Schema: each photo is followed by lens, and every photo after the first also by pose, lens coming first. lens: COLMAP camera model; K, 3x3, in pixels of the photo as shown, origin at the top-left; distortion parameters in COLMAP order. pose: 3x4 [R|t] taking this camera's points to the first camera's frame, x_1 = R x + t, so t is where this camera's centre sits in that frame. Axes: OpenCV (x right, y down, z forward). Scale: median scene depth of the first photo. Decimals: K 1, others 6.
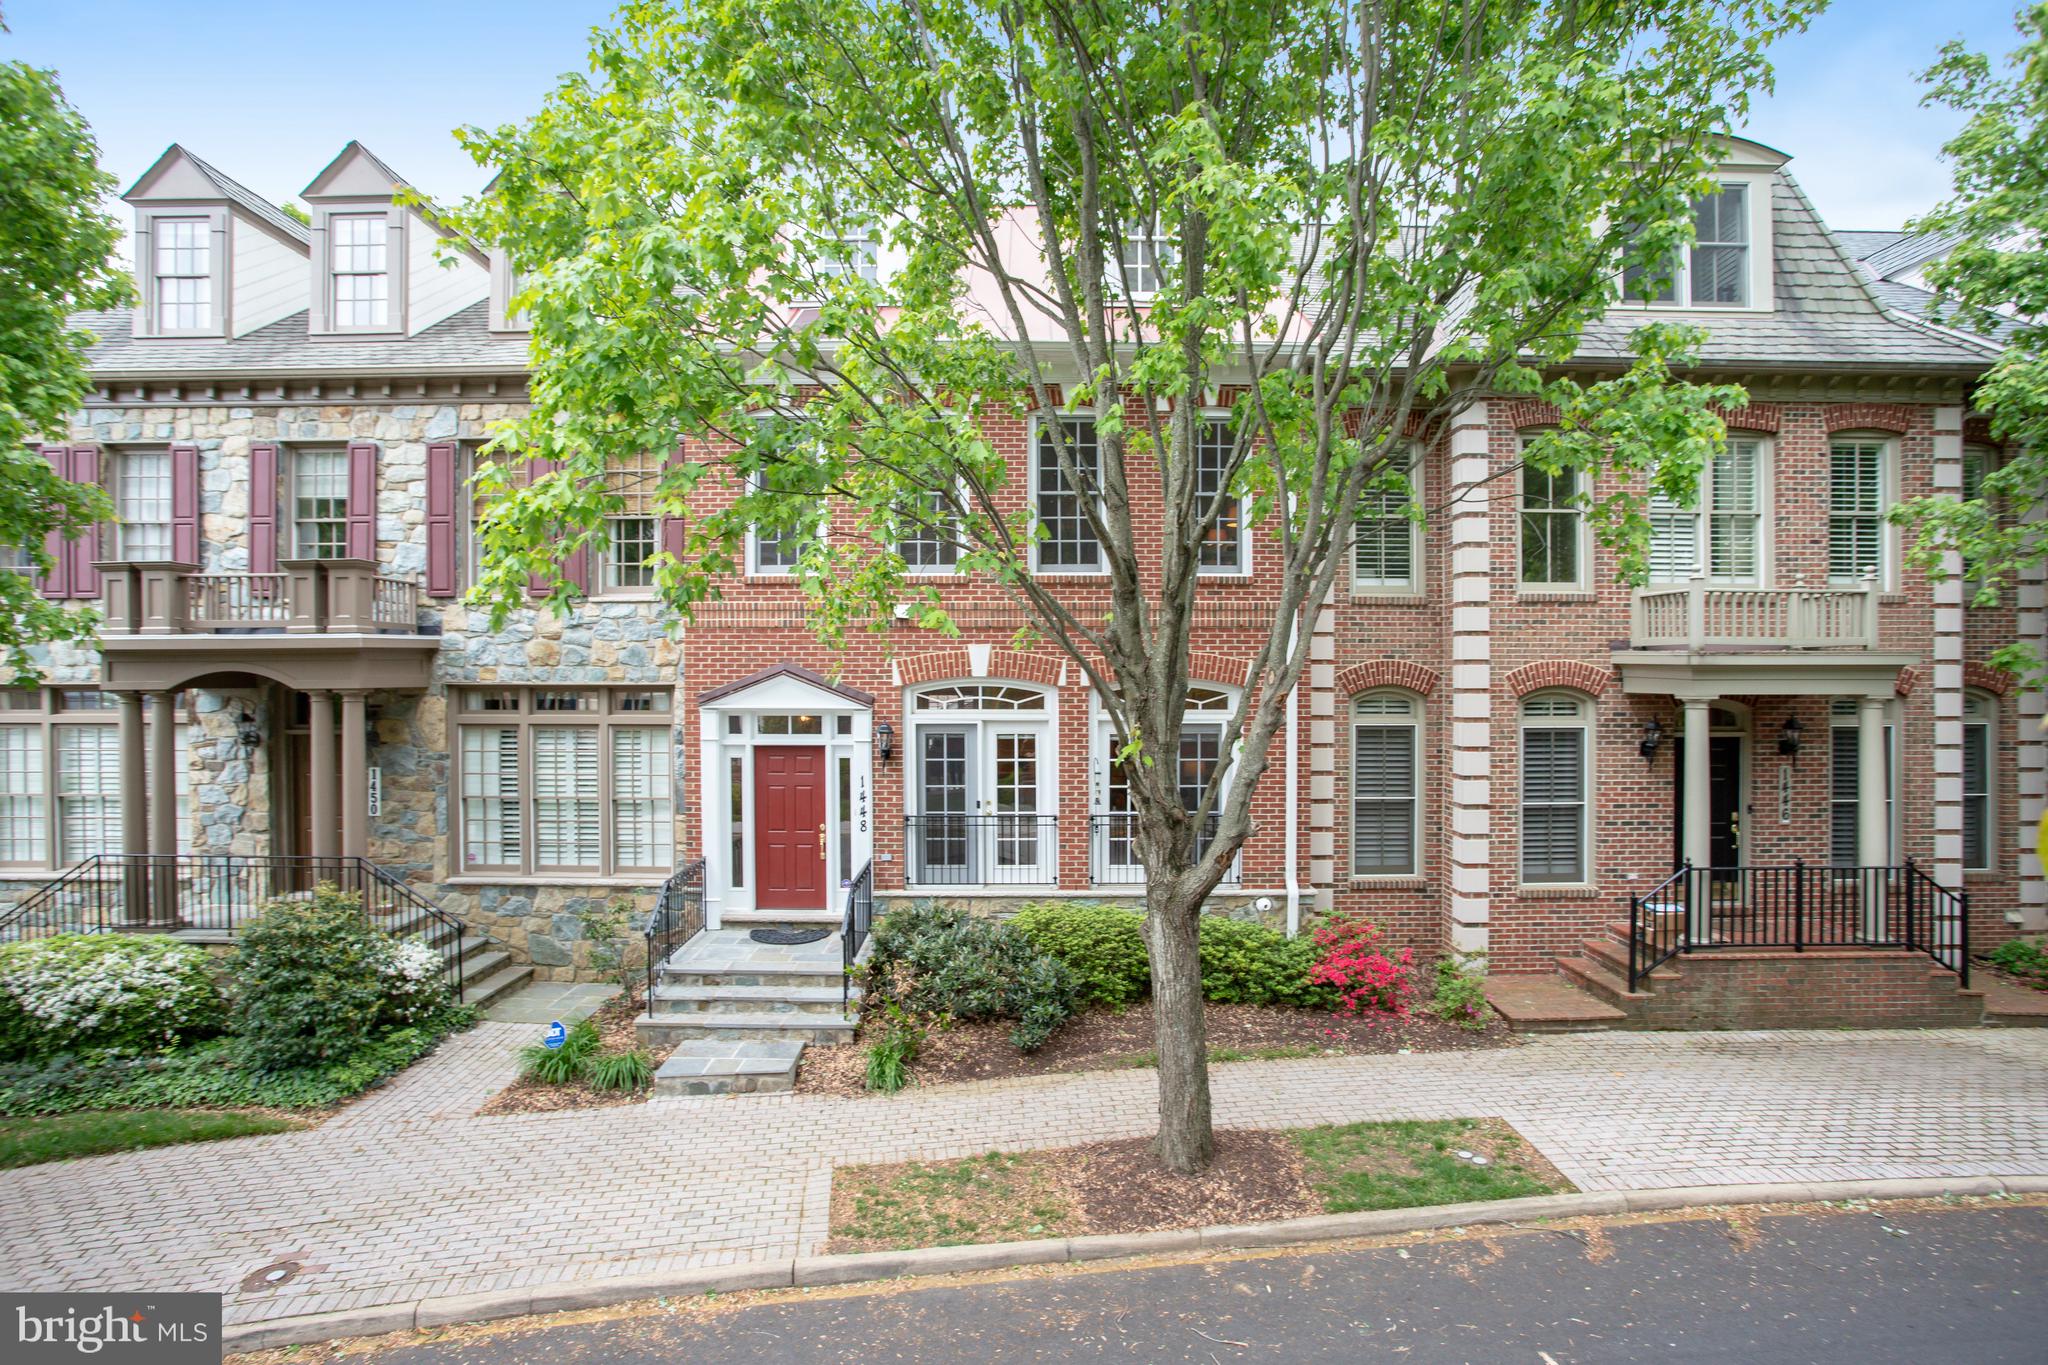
lens RADIAL K [[1021.0, 0, 1016.9], [0, 1021.0, 677.1], [0, 0, 1]] dist [-0.047989, 0.014884]
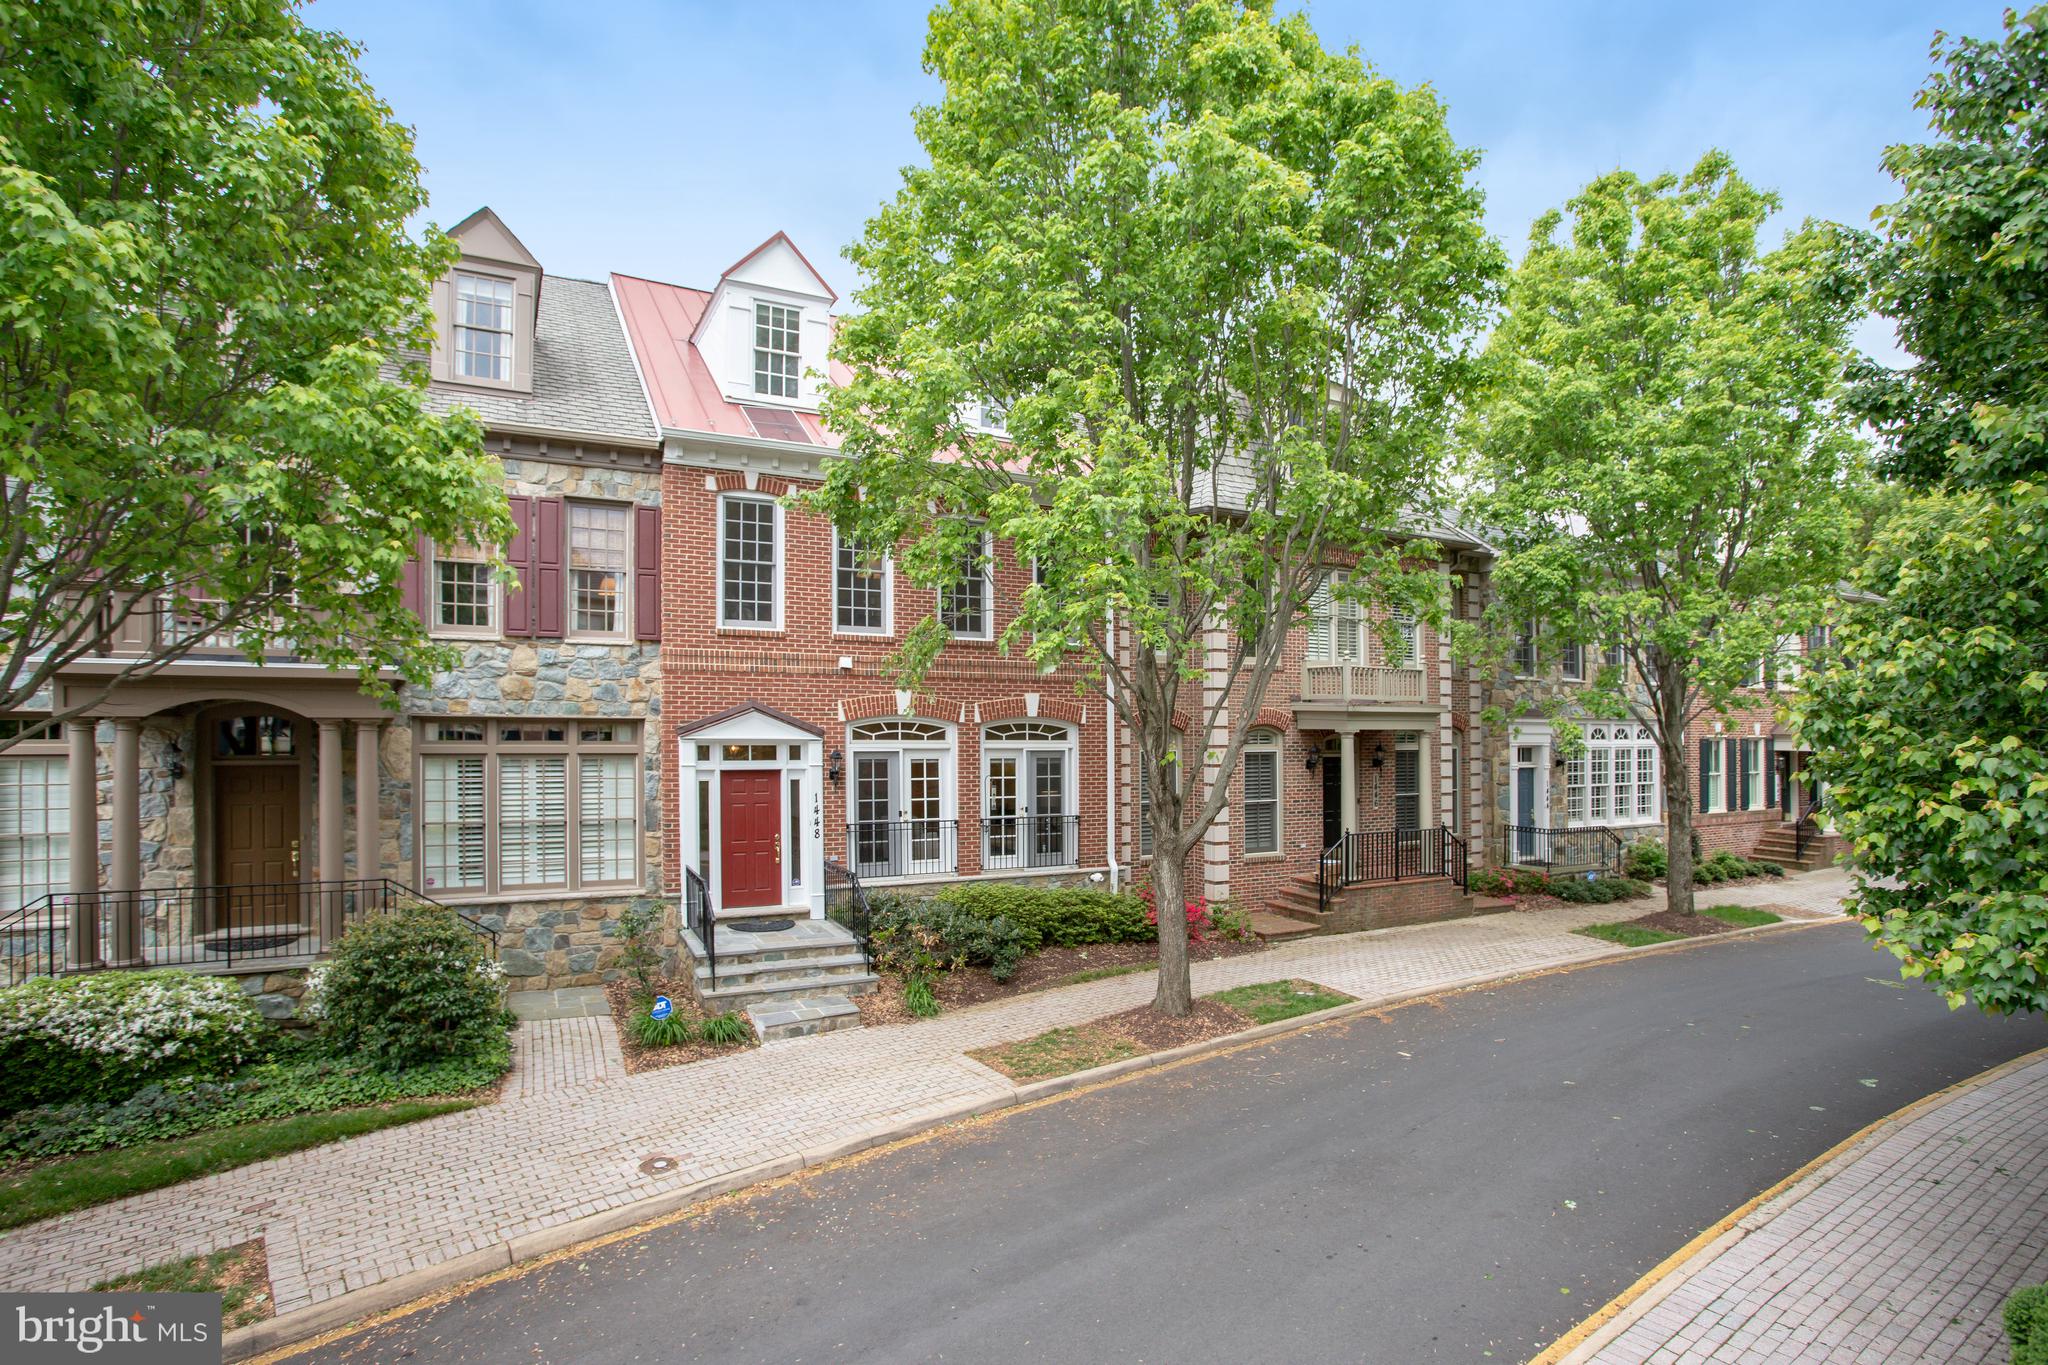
lens RADIAL K [[1021.0, 0, 1009.8], [0, 1021.0, 677.0], [0, 0, 1]] dist [-0.047989, 0.014884]
pose [[0.891365, 0.028641, 0.452381, -0.526658], [-0.007701, 0.998815, -0.048062, 0.013735], [-0.453221, 0.039357, 0.890529, -0.226477]]
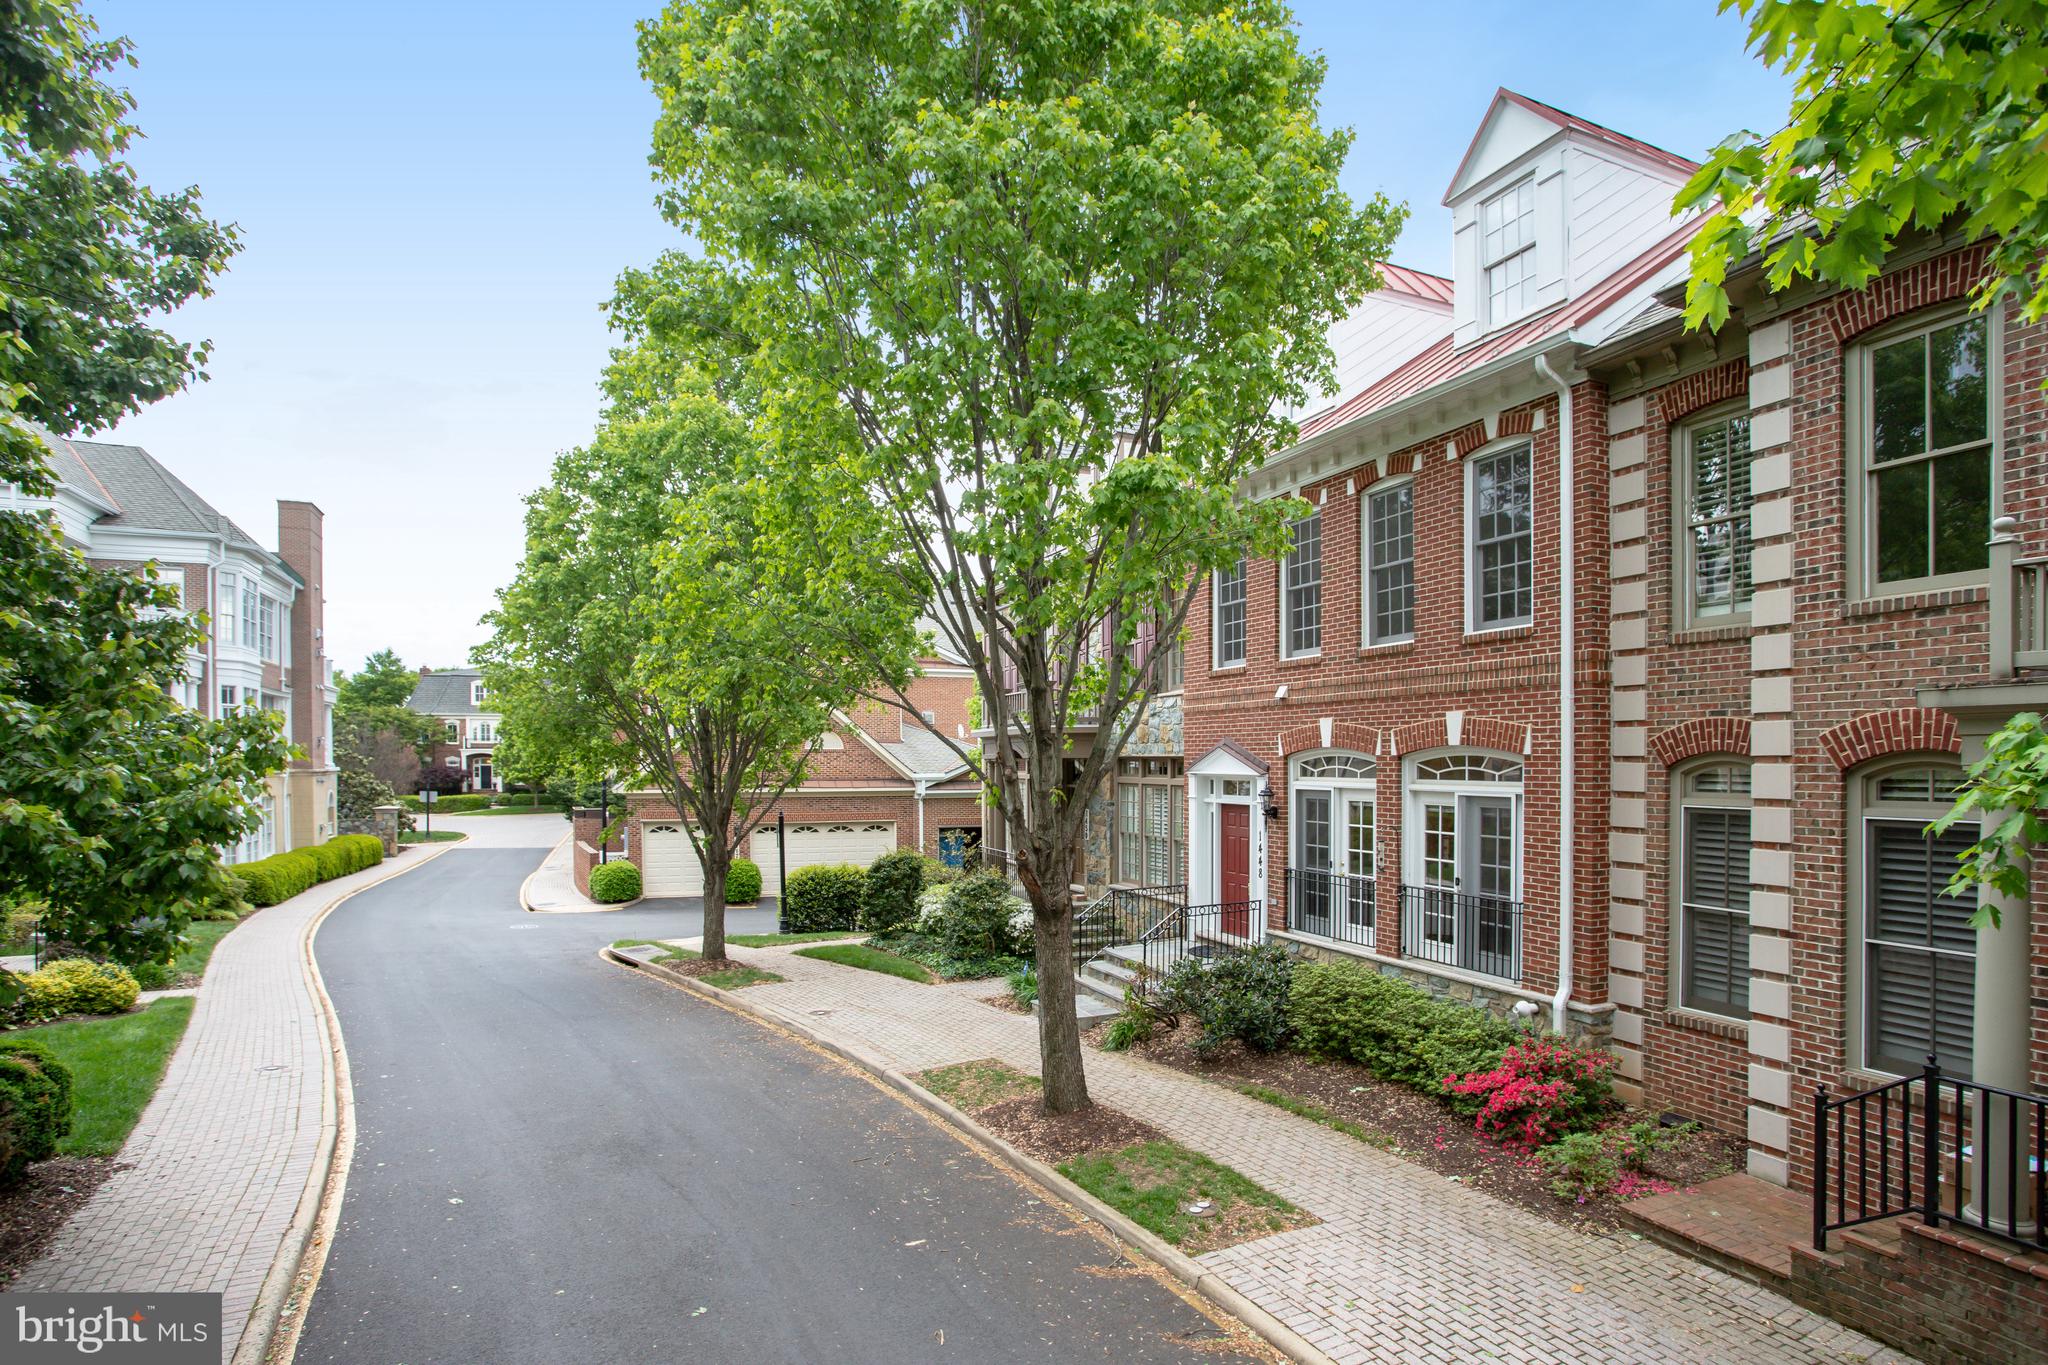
lens RADIAL K [[1021.0, 0, 976.5], [0, 1021.0, 770.1], [0, 0, 1]] dist [-0.047989, 0.014884]
pose [[0.362197, 0.007177, -0.932074, 0.878344], [0.012475, 0.999843, 0.012546, 0.005880], [0.932018, -0.016172, 0.362051, 0.268599]]
